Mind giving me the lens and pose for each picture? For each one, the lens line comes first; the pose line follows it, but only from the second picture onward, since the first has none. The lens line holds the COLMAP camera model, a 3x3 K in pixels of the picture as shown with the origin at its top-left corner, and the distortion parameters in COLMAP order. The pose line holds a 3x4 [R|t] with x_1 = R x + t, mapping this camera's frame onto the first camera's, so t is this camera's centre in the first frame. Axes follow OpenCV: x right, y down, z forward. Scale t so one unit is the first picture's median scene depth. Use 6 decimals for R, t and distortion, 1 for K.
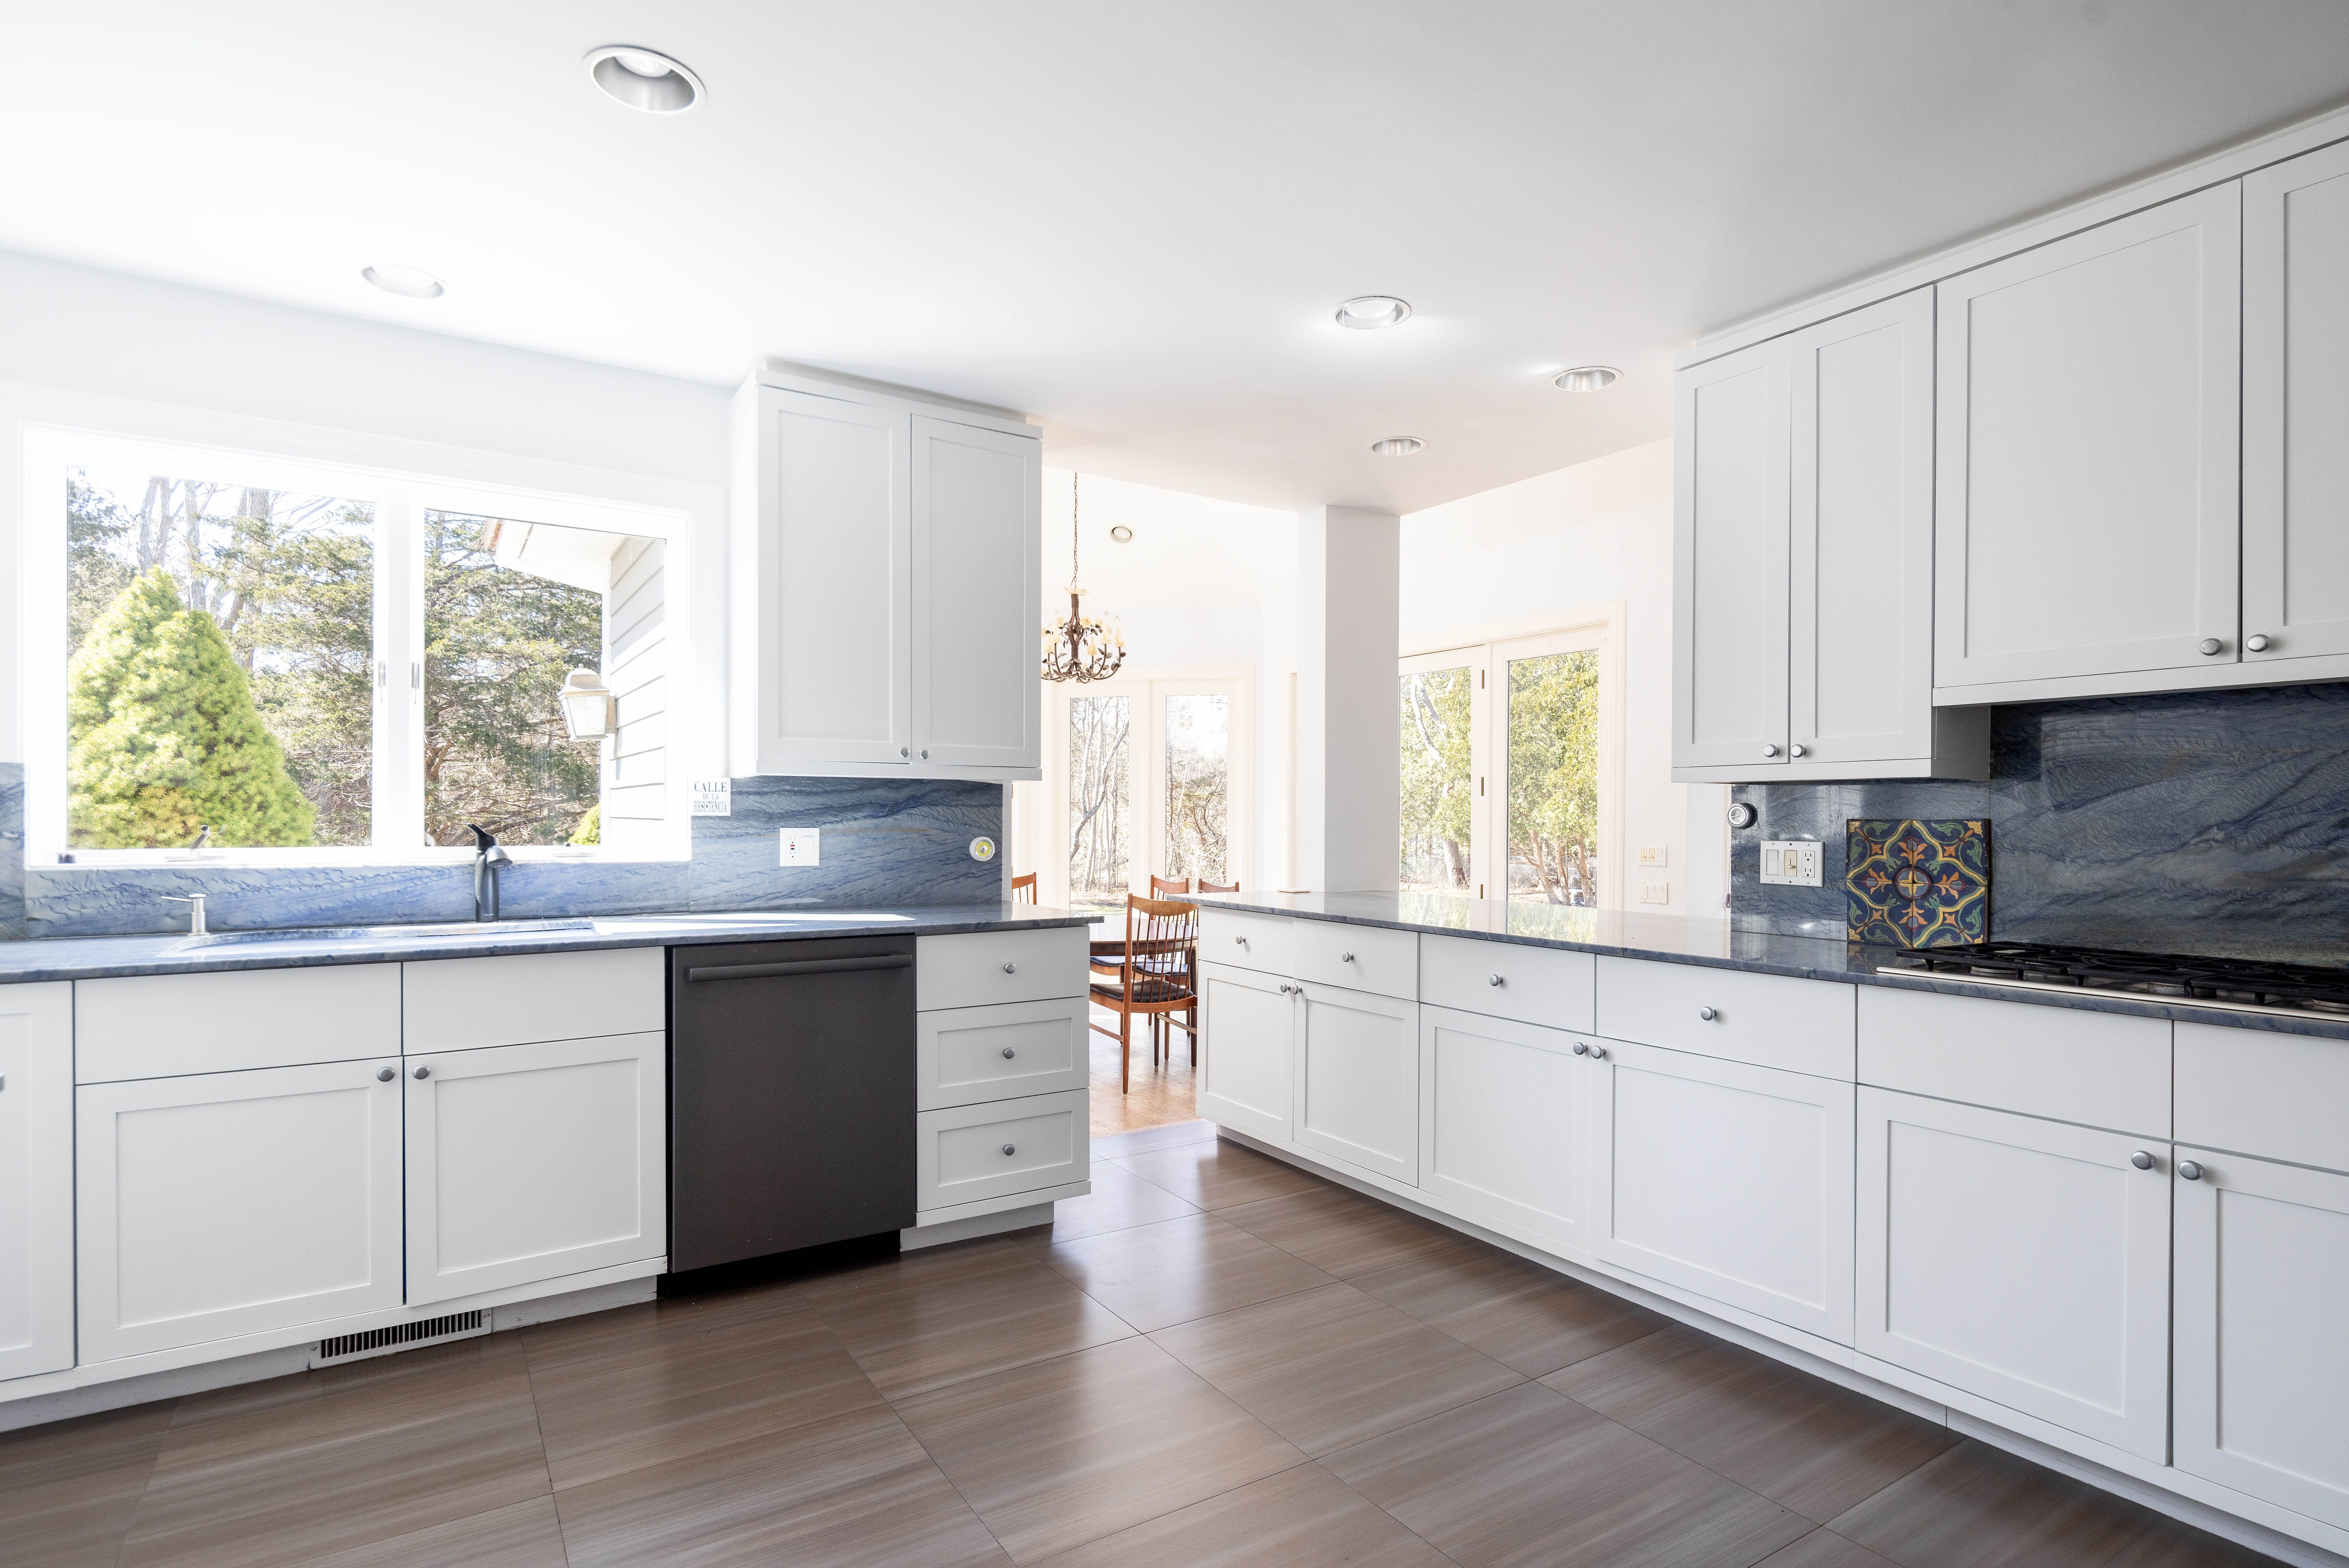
lens RADIAL K [[1176.8, 0, 1125.1], [0, 1176.8, 821.4], [0, 0, 1]] dist [-0.000598, 0.000249]
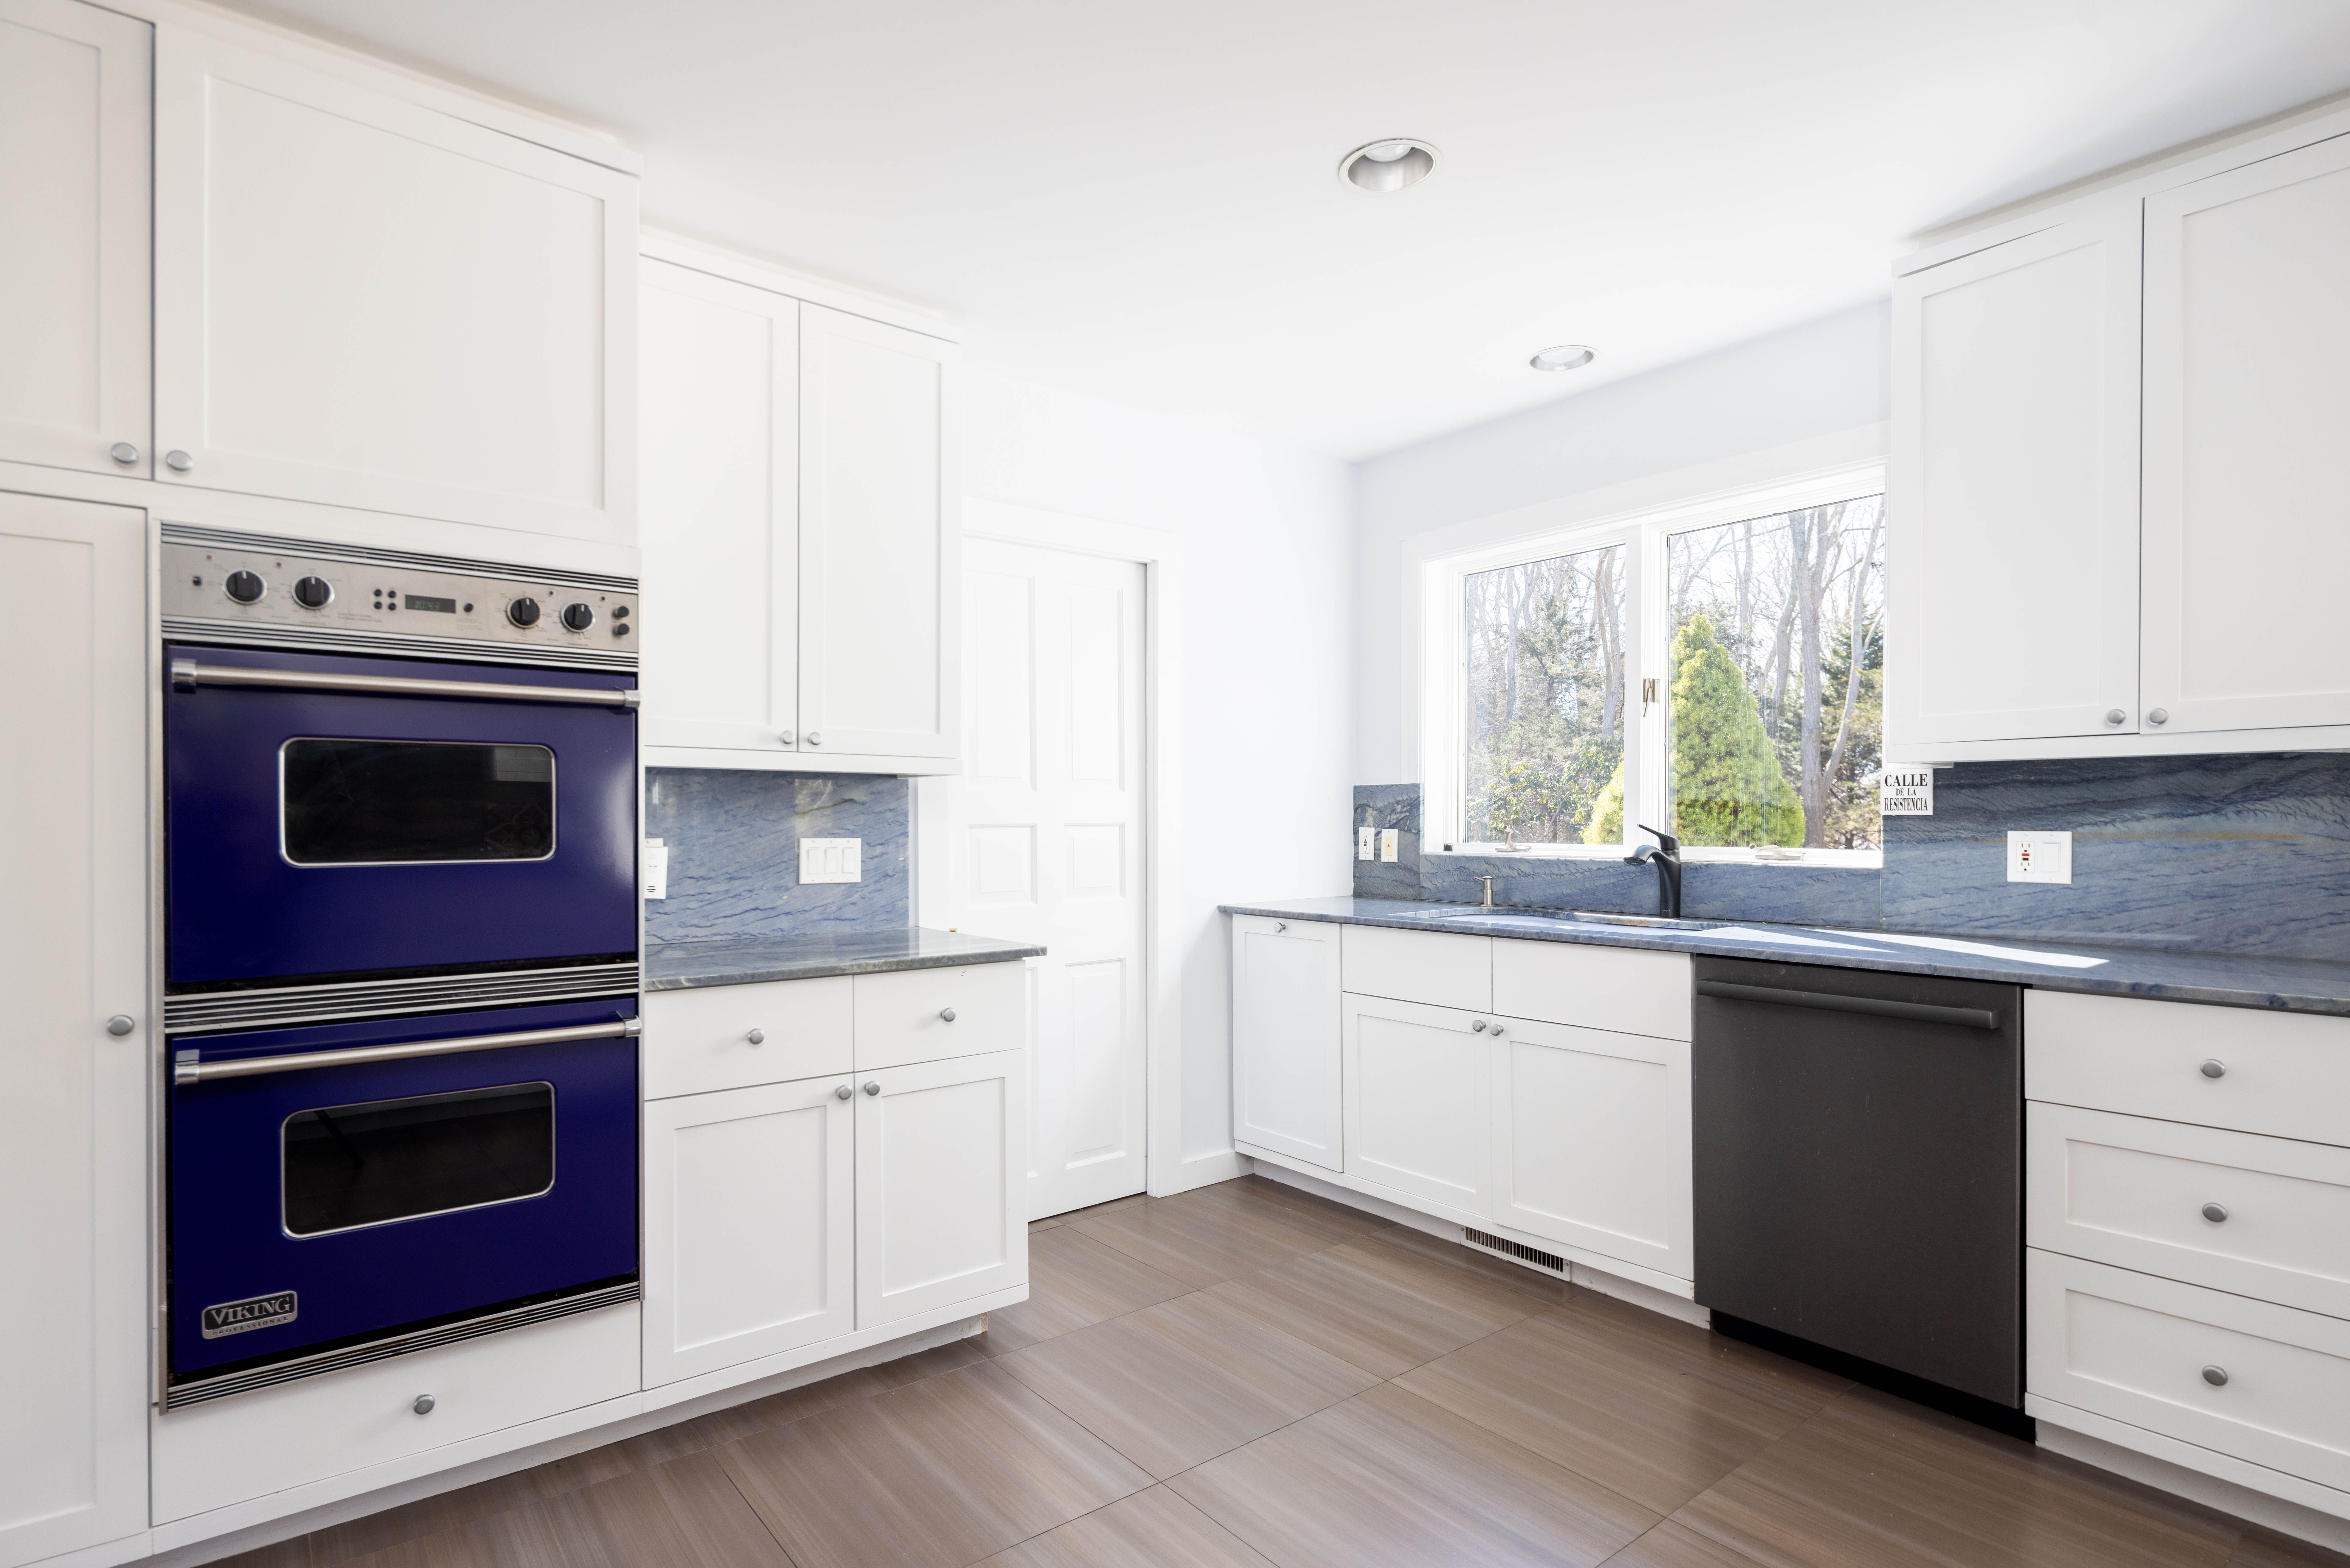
lens RADIAL K [[1177.2, 0, 1135.3], [0, 1177.2, 828.1], [0, 0, 1]] dist [-0.000598, 0.000249]
pose [[0.097149, 0.002484, -0.995267, 0.412881], [-0.004848, 0.999986, 0.002023, 0.005009], [0.995258, 0.004629, 0.097159, 0.381674]]
